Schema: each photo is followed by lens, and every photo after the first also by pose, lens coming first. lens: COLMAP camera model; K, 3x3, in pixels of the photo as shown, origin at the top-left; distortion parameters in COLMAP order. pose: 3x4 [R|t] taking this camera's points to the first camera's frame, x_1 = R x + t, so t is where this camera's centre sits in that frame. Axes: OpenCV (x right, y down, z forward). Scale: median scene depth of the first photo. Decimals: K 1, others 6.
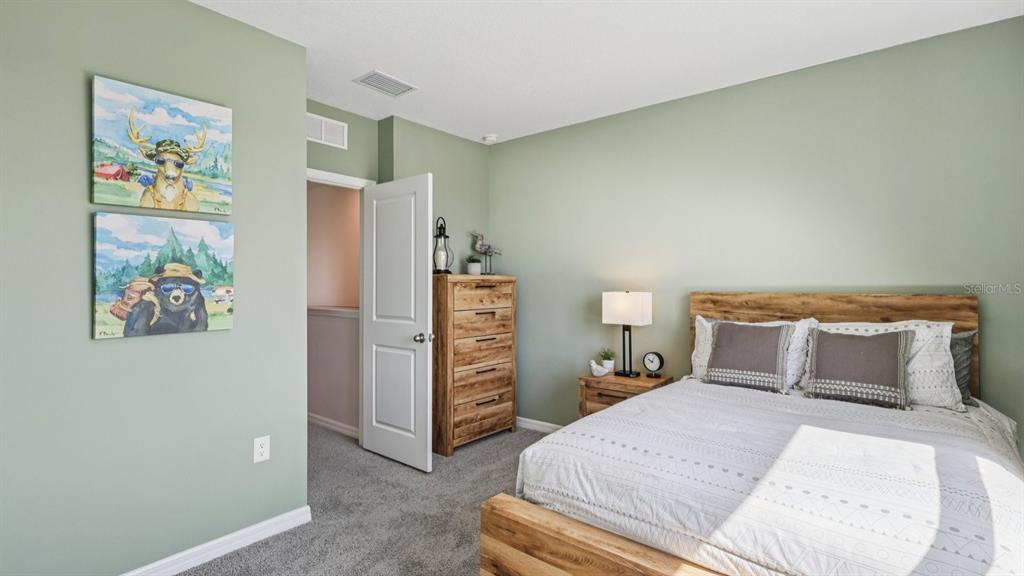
lens RADIAL K [[487.5, 0, 508.7], [0, 487.5, 284.0], [0, 0, 1]] dist [-0.001094, -0.000202]
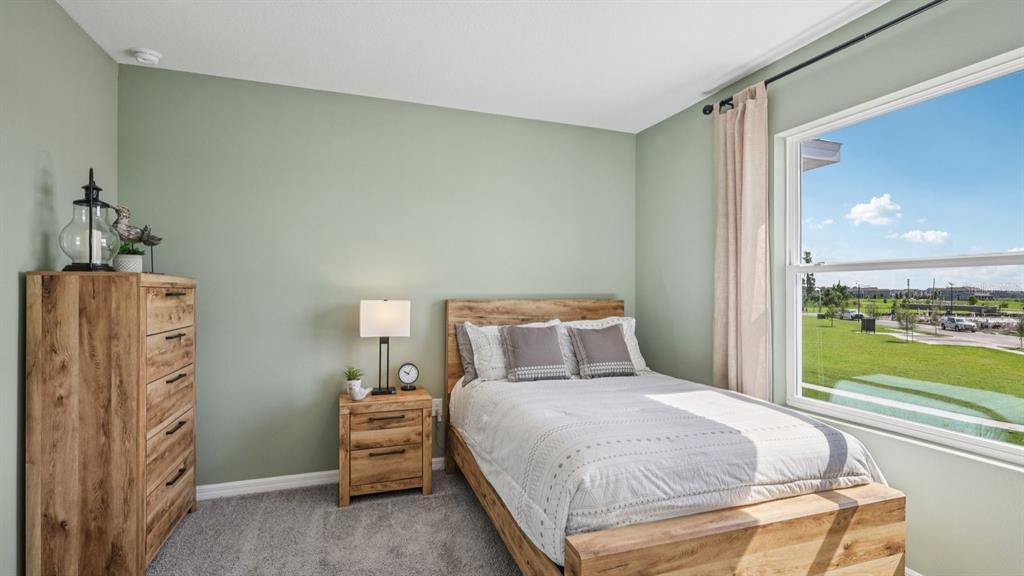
lens RADIAL K [[487.5, 0, 509.5], [0, 487.5, 295.9], [0, 0, 1]] dist [-0.001094, -0.000202]
pose [[0.503062, -0.003076, 0.864245, -0.580147], [-0.005797, 0.999959, 0.006934, 0.001070], [-0.864231, -0.008498, 0.503023, 0.480655]]
